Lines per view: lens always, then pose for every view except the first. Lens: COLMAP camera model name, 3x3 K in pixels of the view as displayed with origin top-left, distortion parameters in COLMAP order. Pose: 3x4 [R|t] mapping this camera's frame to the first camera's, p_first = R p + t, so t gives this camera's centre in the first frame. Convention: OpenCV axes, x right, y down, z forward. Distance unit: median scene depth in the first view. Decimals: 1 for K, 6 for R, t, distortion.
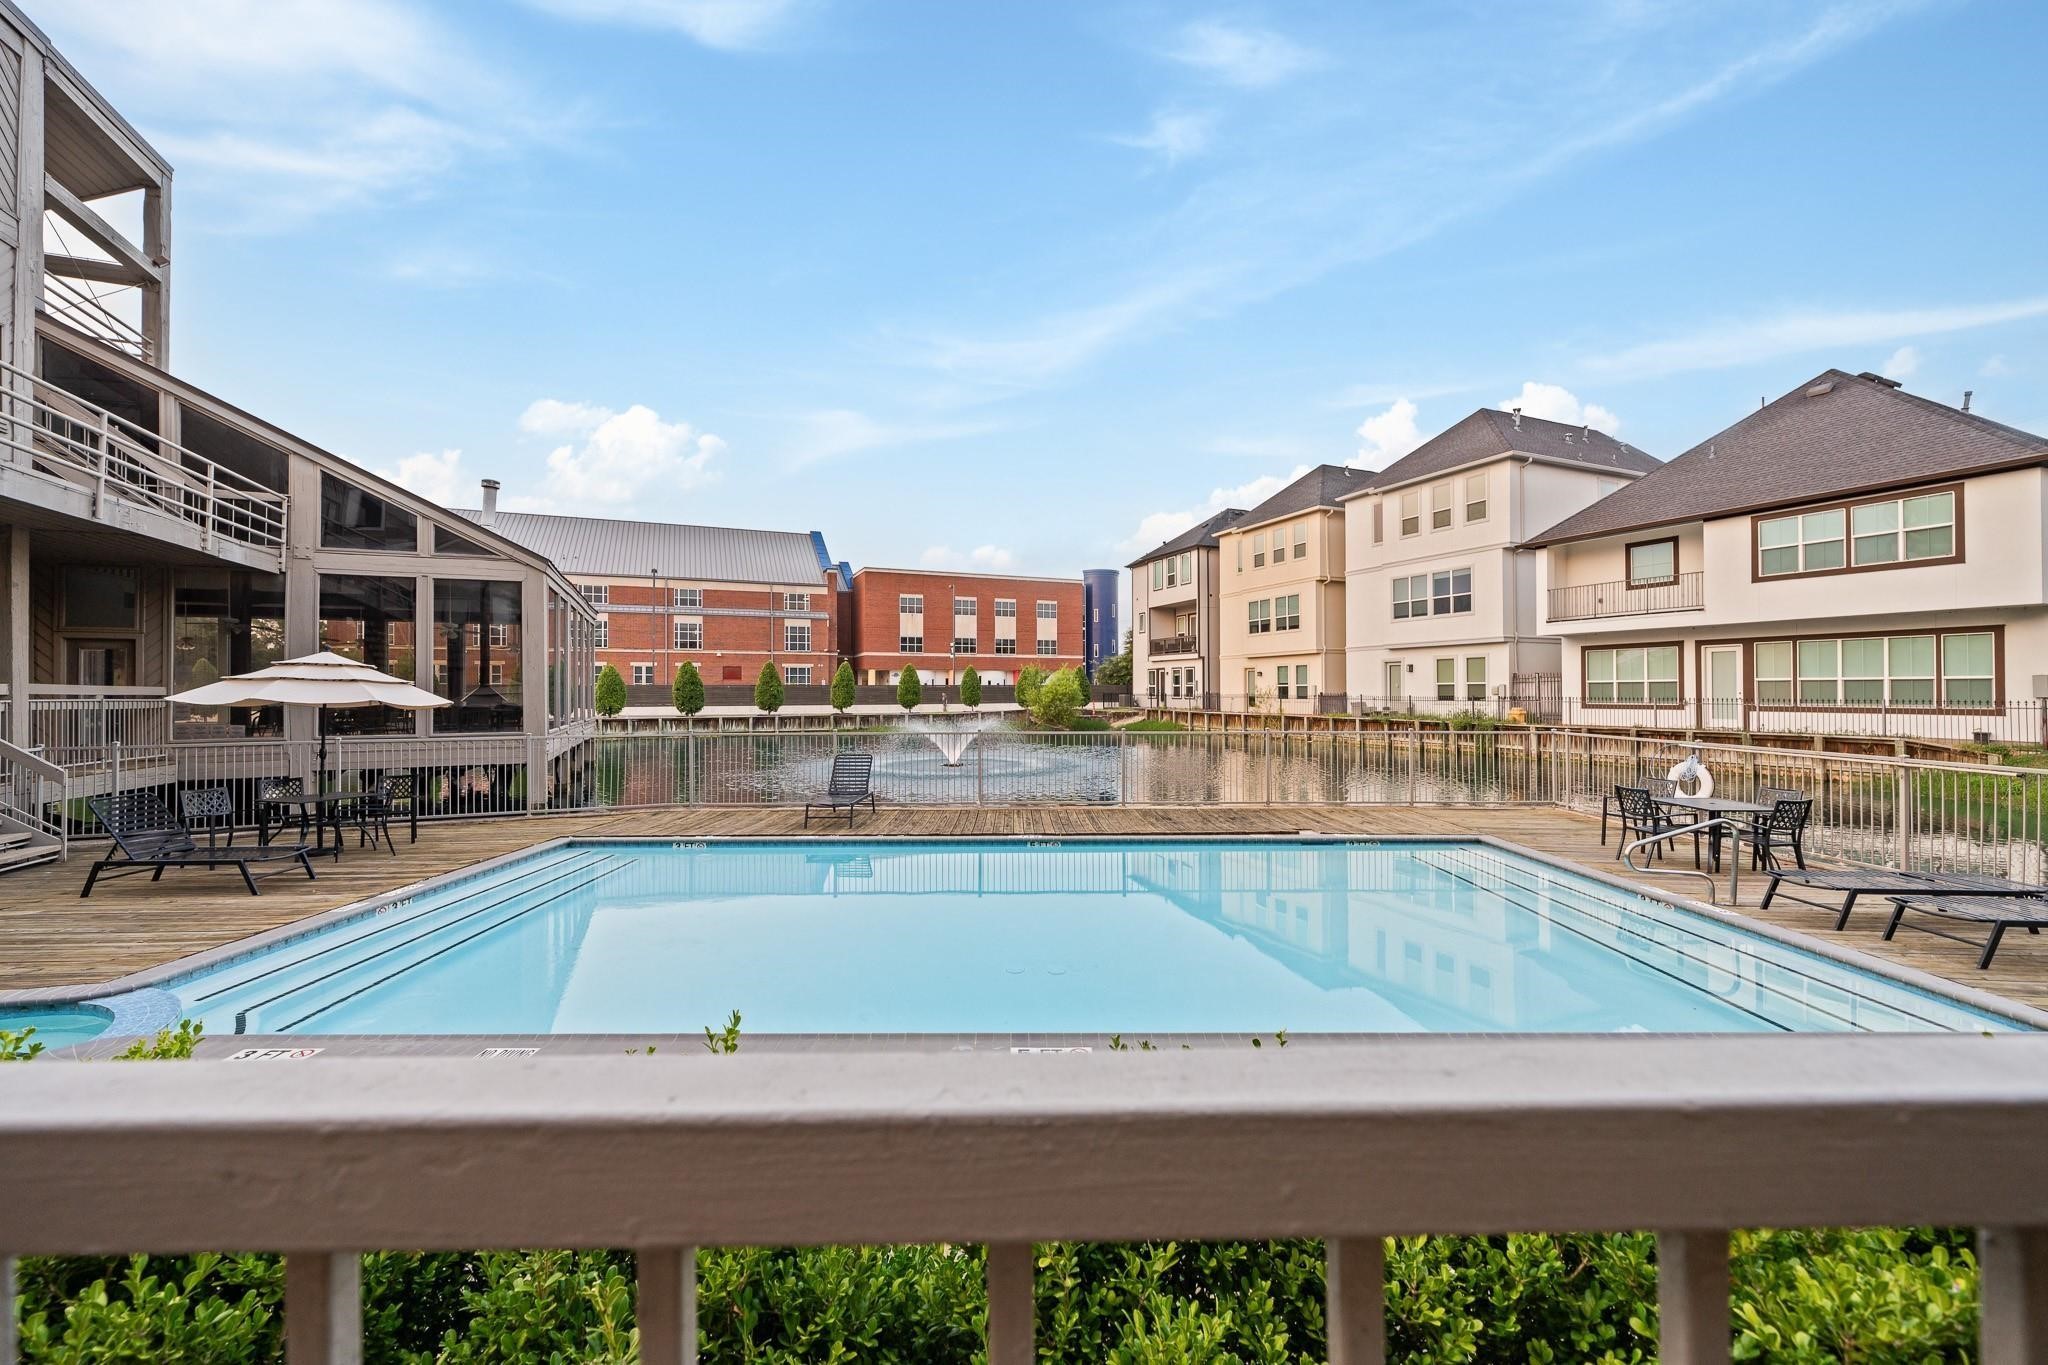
lens RADIAL K [[796.7, 0, 1021.1], [0, 796.7, 683.5], [0, 0, 1]] dist [-0.002588, 0.000091]
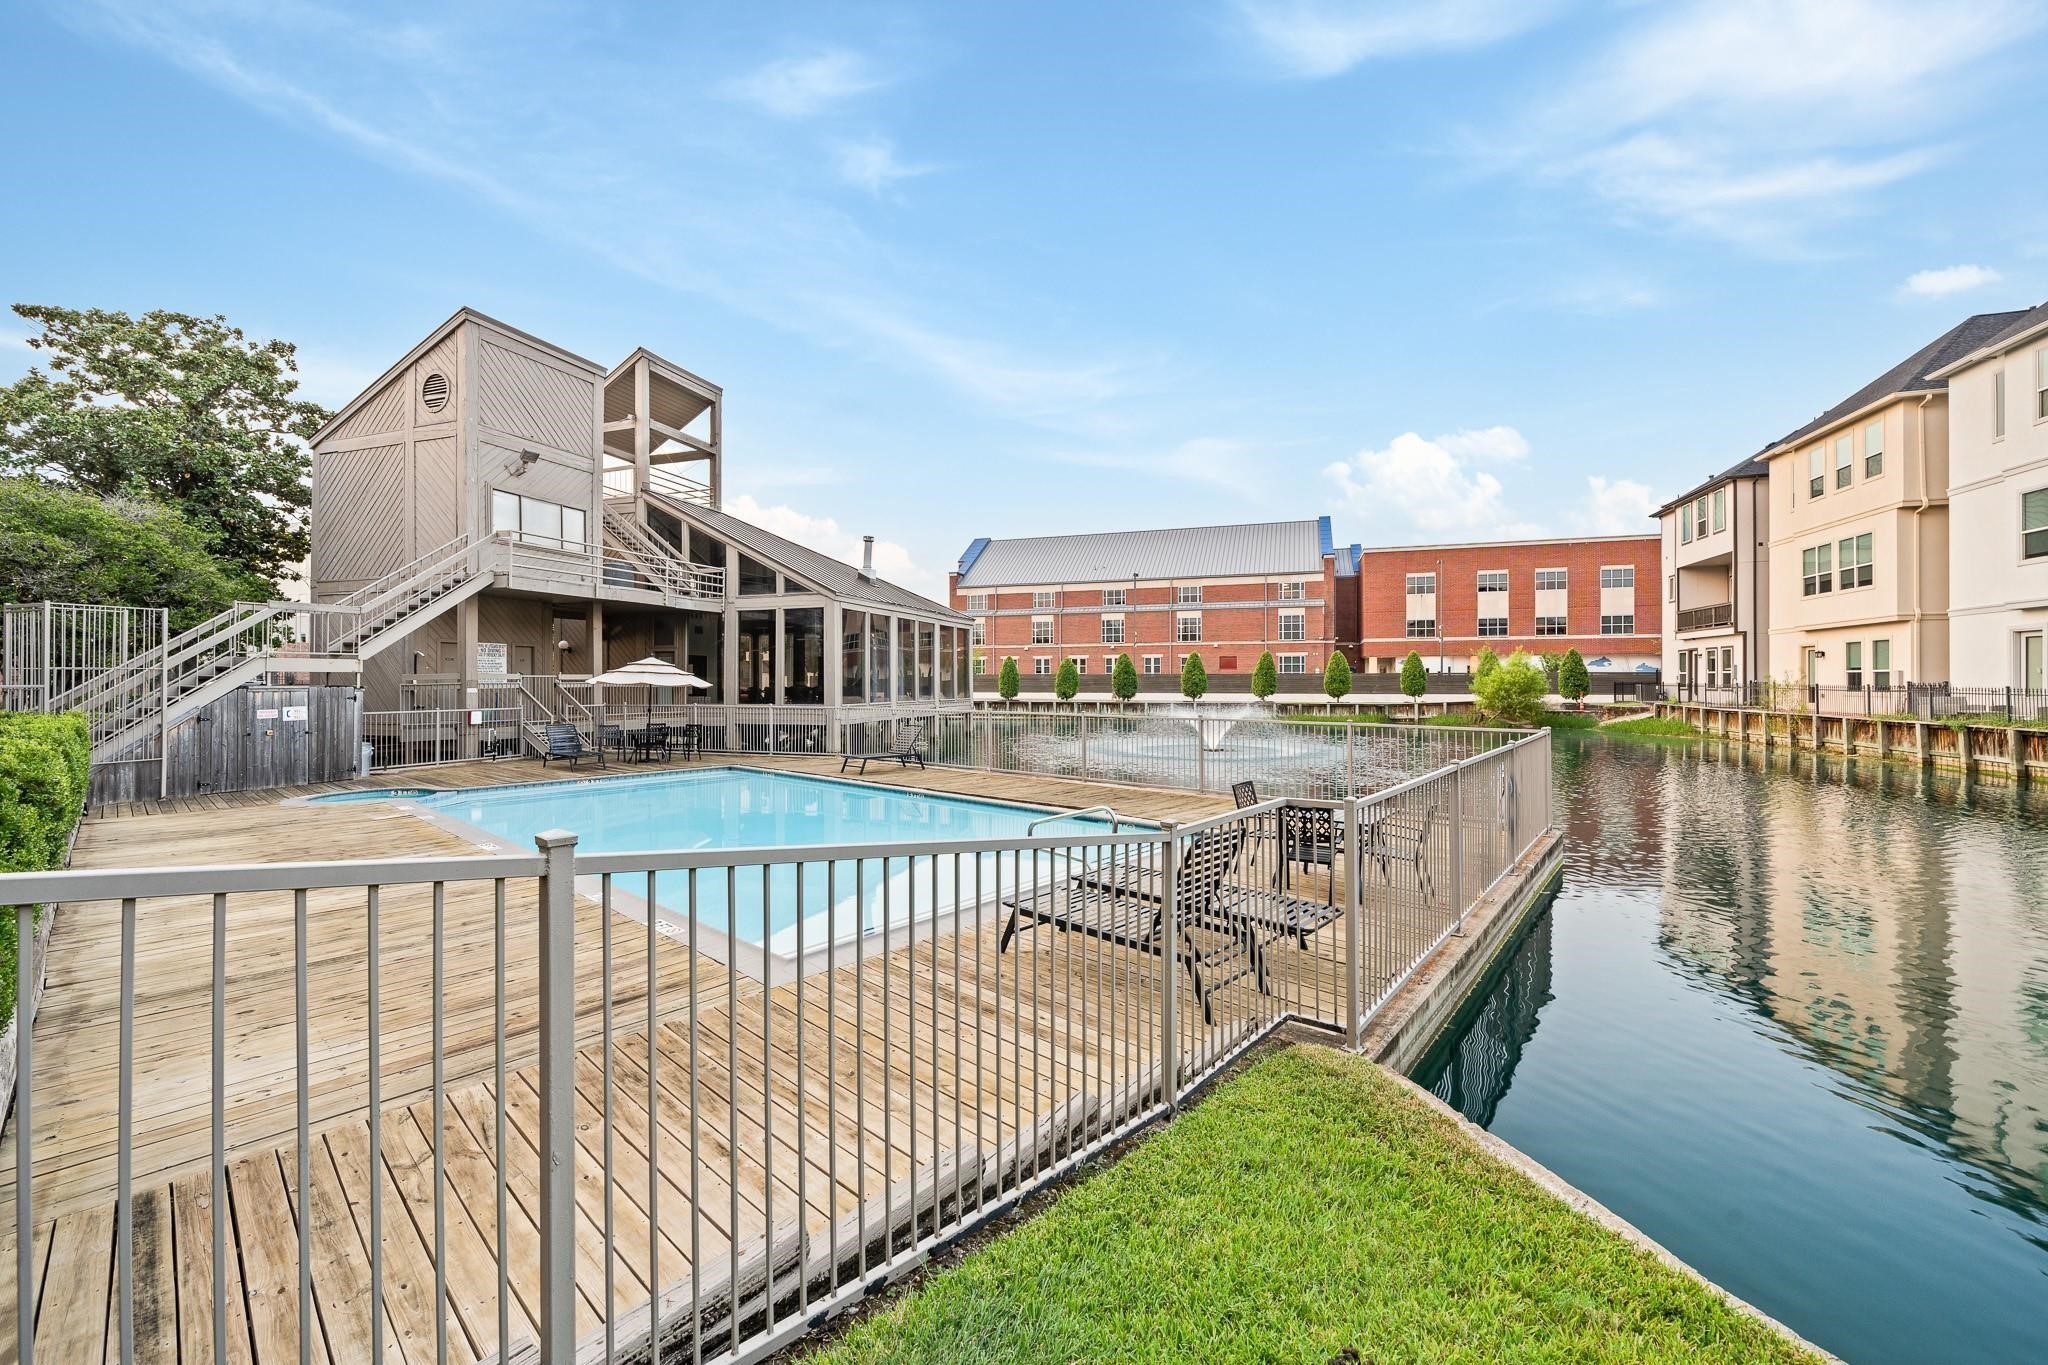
lens RADIAL K [[796.7, 0, 1014.9], [0, 796.7, 678.9], [0, 0, 1]] dist [-0.002588, 0.000091]
pose [[0.743348, -0.000005, -0.668905, 0.233535], [0.005361, 0.999968, 0.005950, 0.001013], [0.668884, -0.008009, 0.743324, 0.034620]]
